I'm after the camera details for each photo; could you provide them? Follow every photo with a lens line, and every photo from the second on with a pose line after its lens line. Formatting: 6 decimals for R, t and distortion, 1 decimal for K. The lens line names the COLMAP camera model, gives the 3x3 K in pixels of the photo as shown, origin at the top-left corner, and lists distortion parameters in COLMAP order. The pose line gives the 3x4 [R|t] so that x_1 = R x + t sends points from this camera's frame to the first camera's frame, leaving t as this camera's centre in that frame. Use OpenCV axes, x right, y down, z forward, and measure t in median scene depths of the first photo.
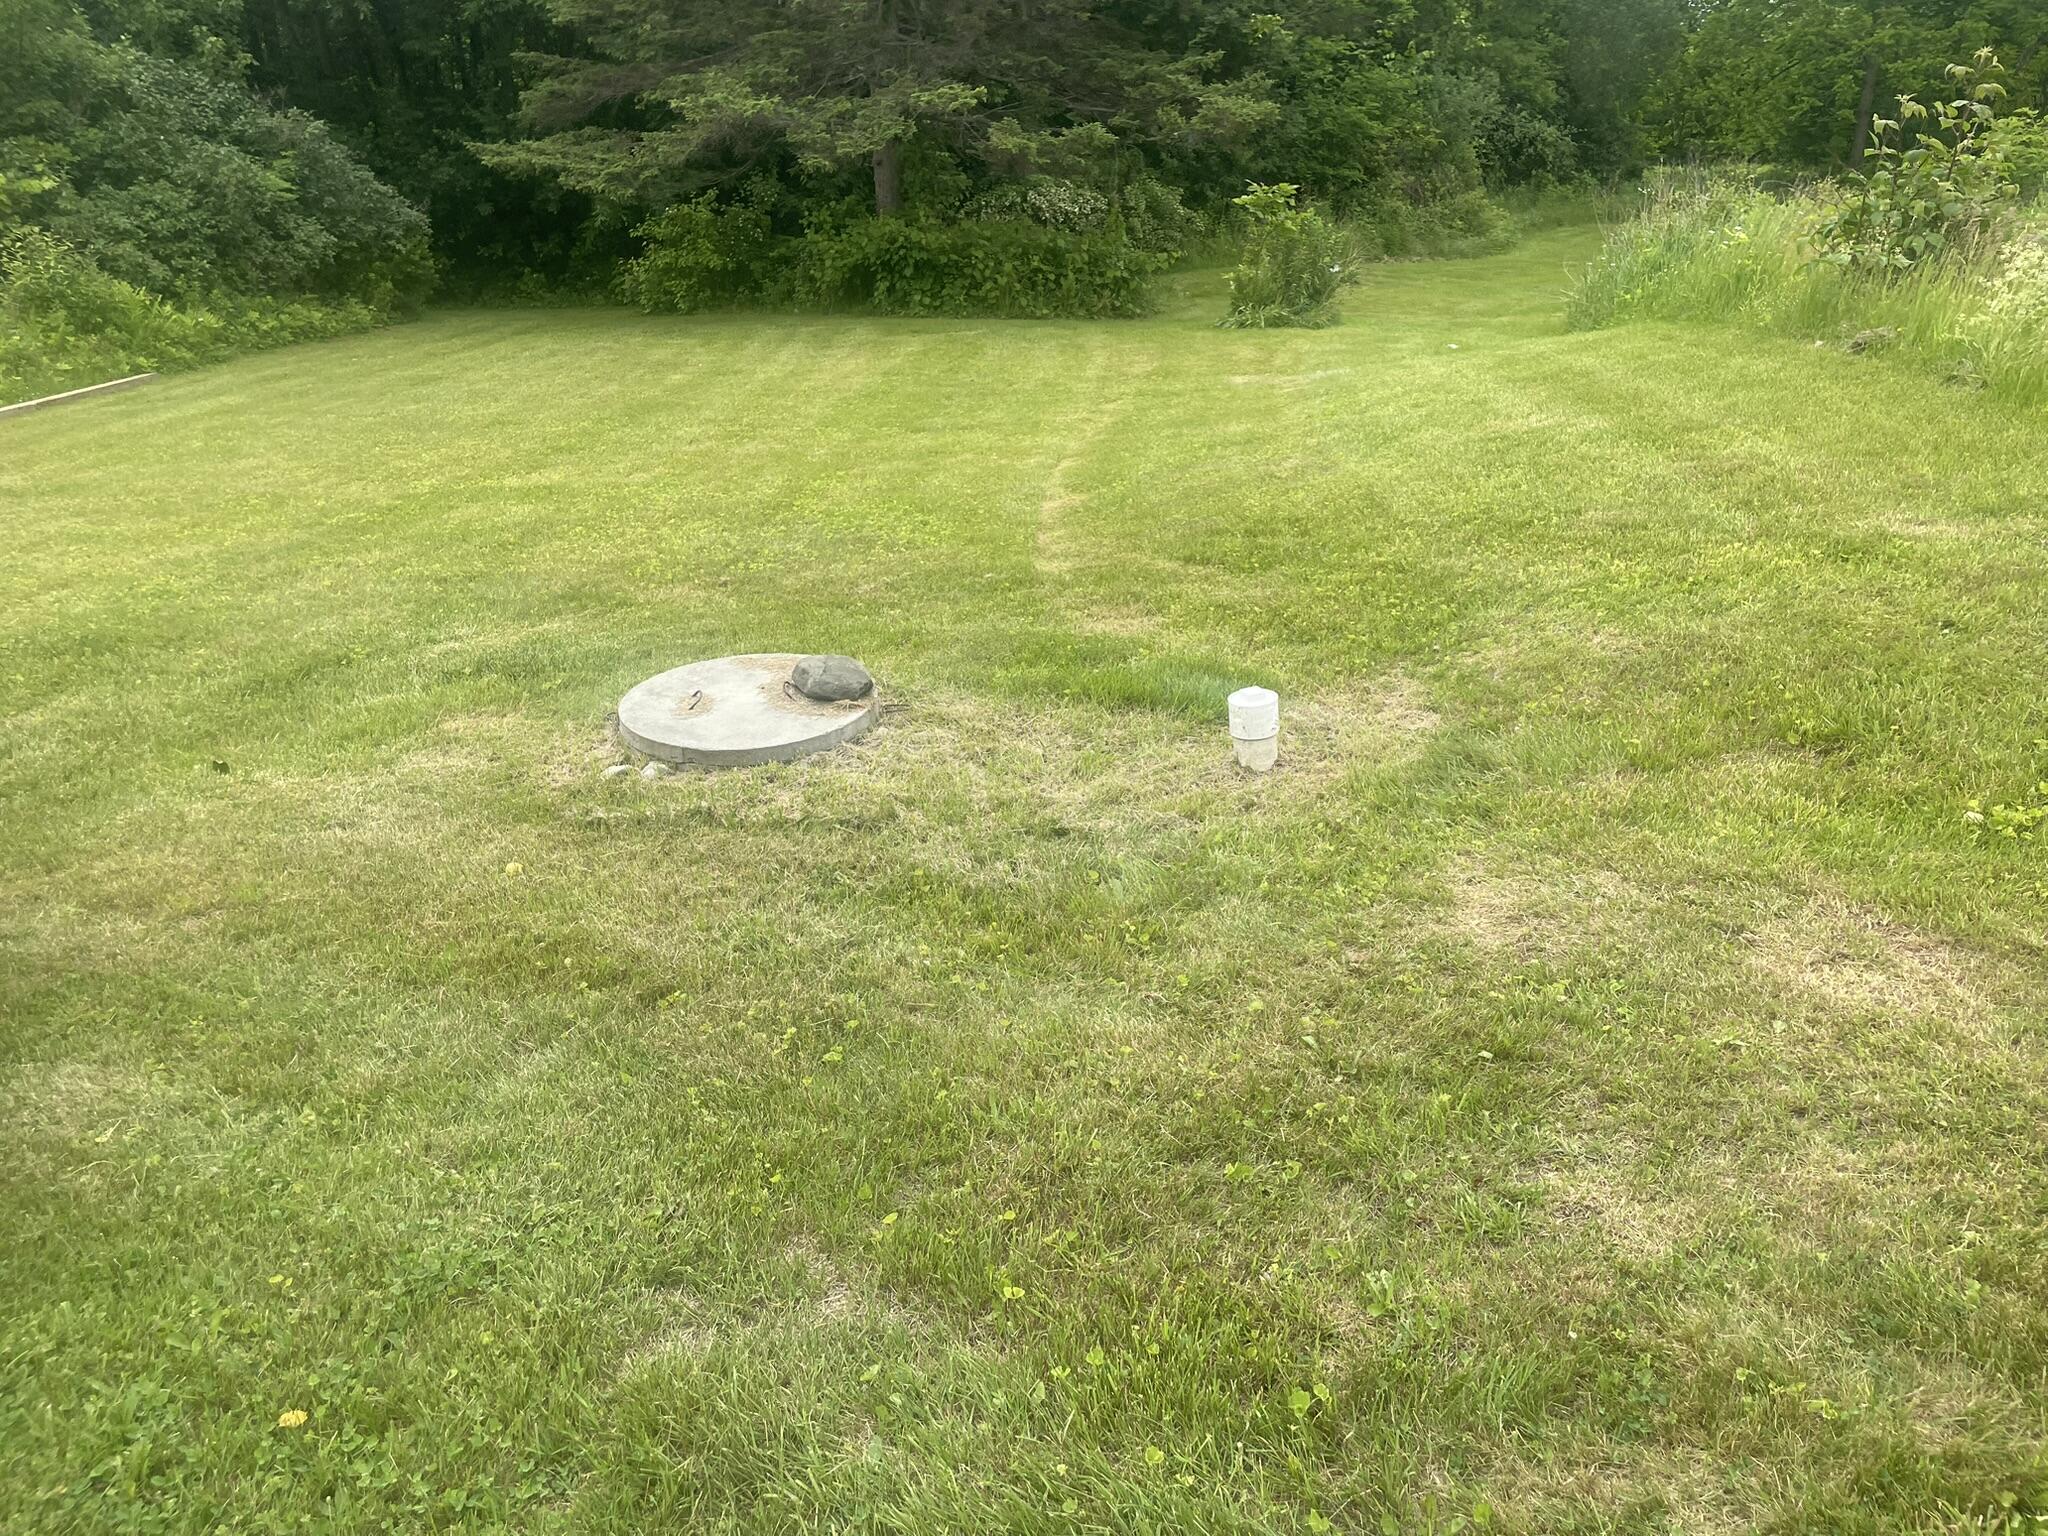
lens RADIAL K [[1556.4, 0, 1024.0], [0, 1556.4, 768.0], [0, 0, 1]] dist [0.091259, -0.125917]
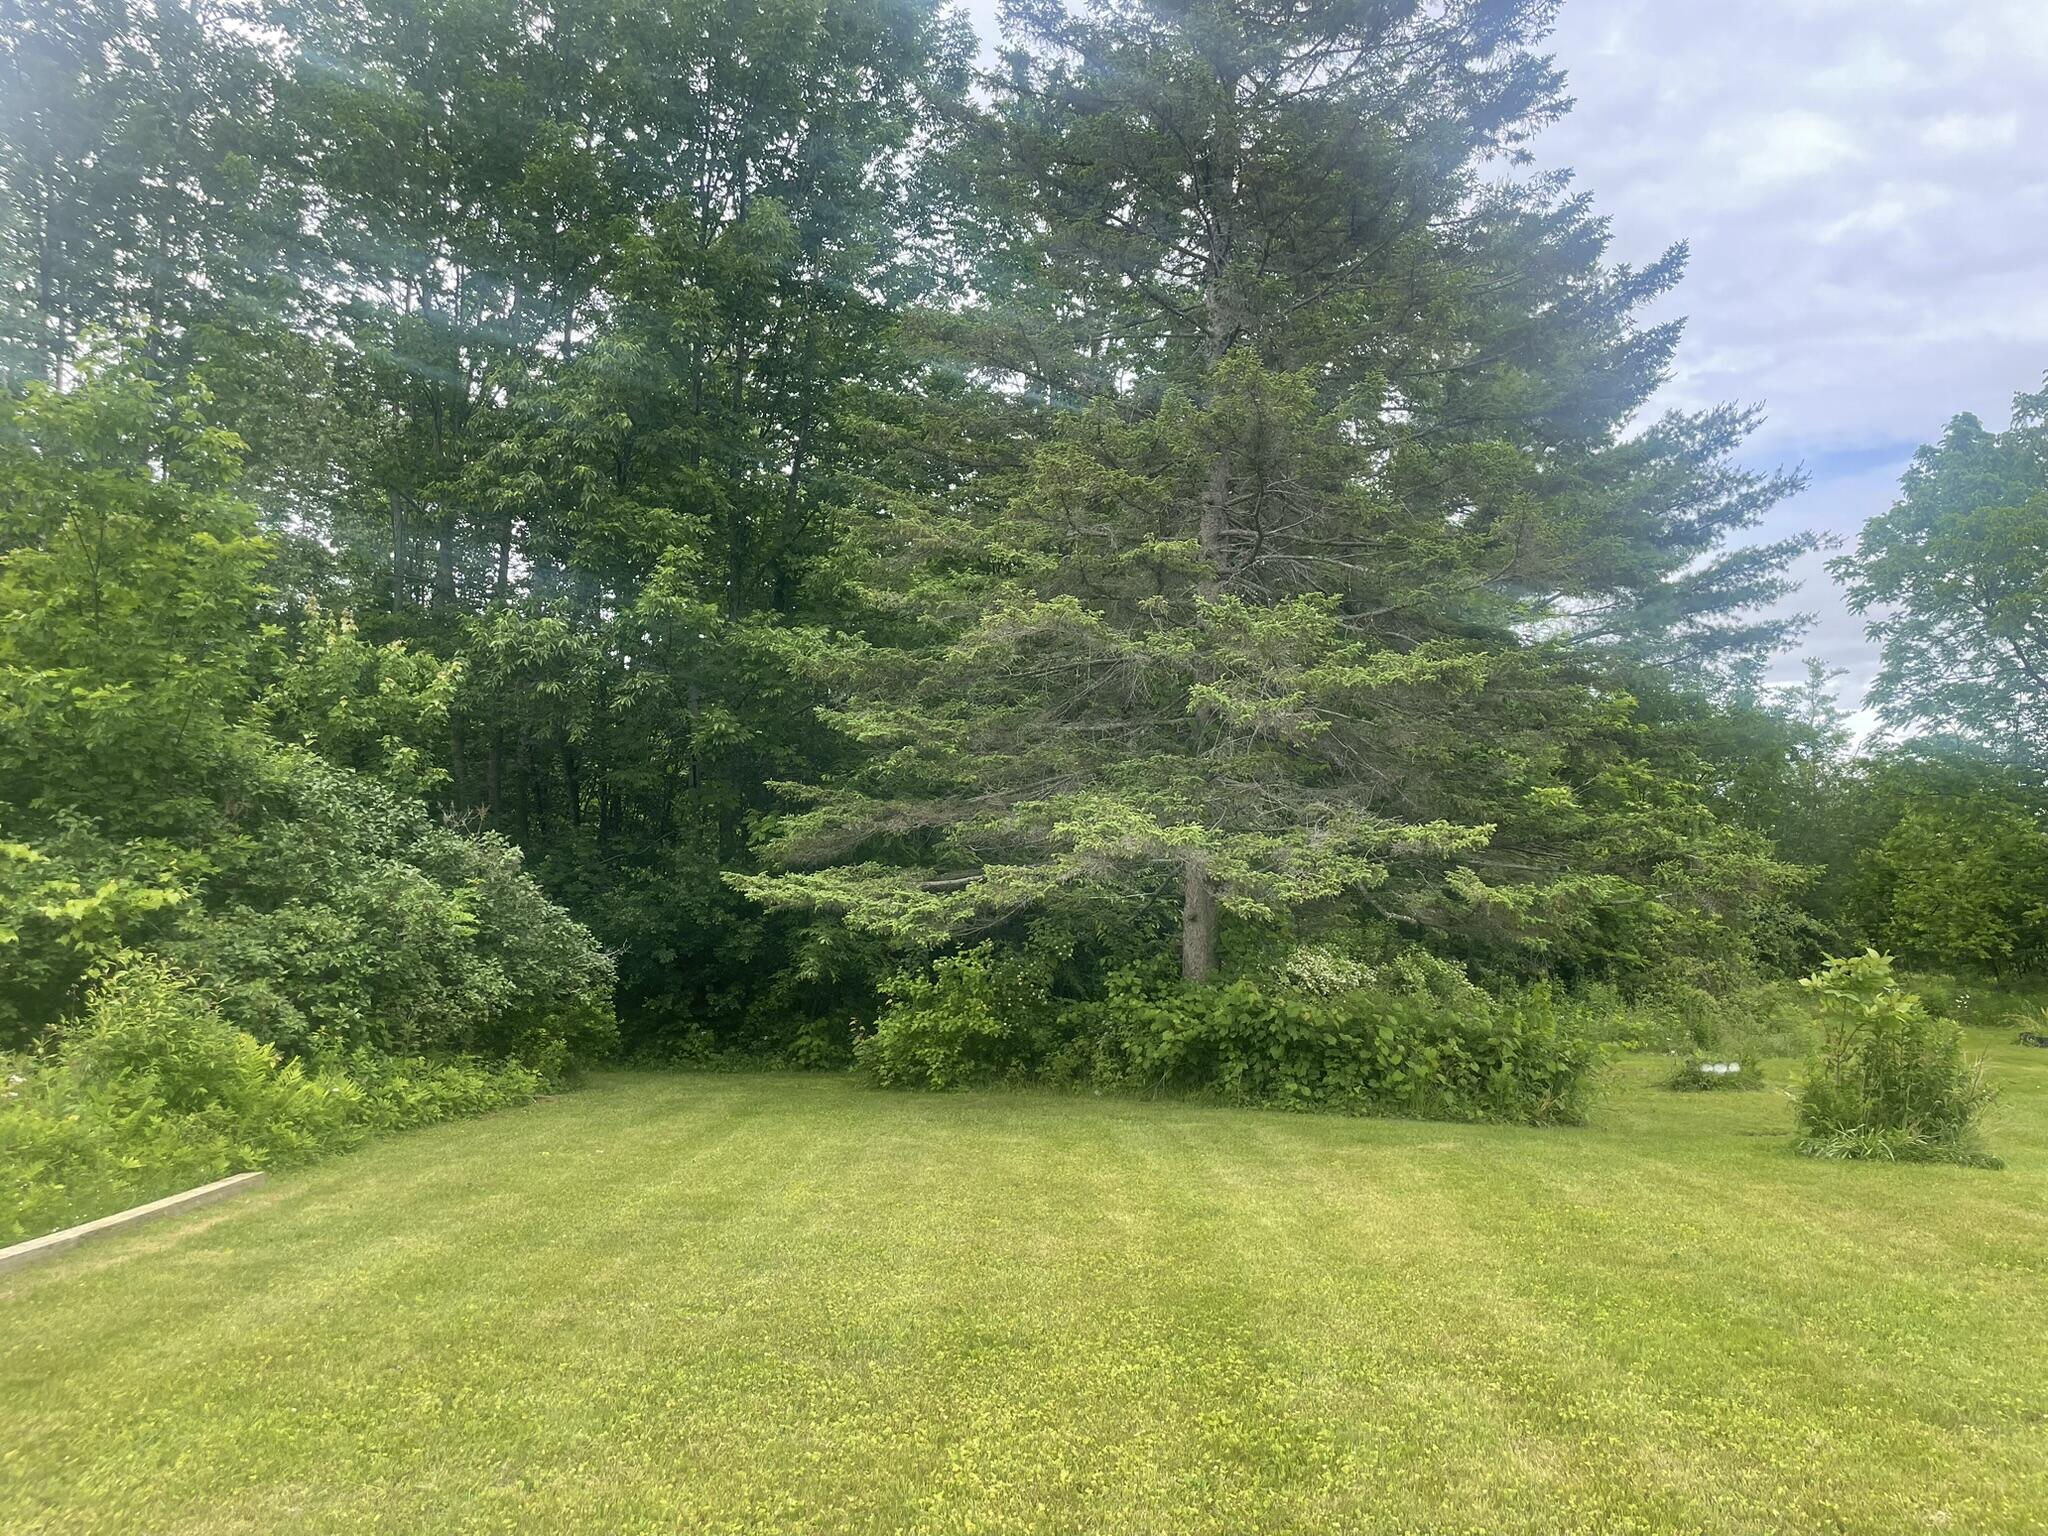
lens RADIAL K [[1556.4, 0, 1024.0], [0, 1556.4, 768.0], [0, 0, 1]] dist [0.091259, -0.125917]
pose [[0.999209, 0.039451, -0.005040, -0.201450], [-0.037408, 0.889188, -0.456010, -0.094827], [-0.013508, 0.455838, 0.889960, 0.285035]]
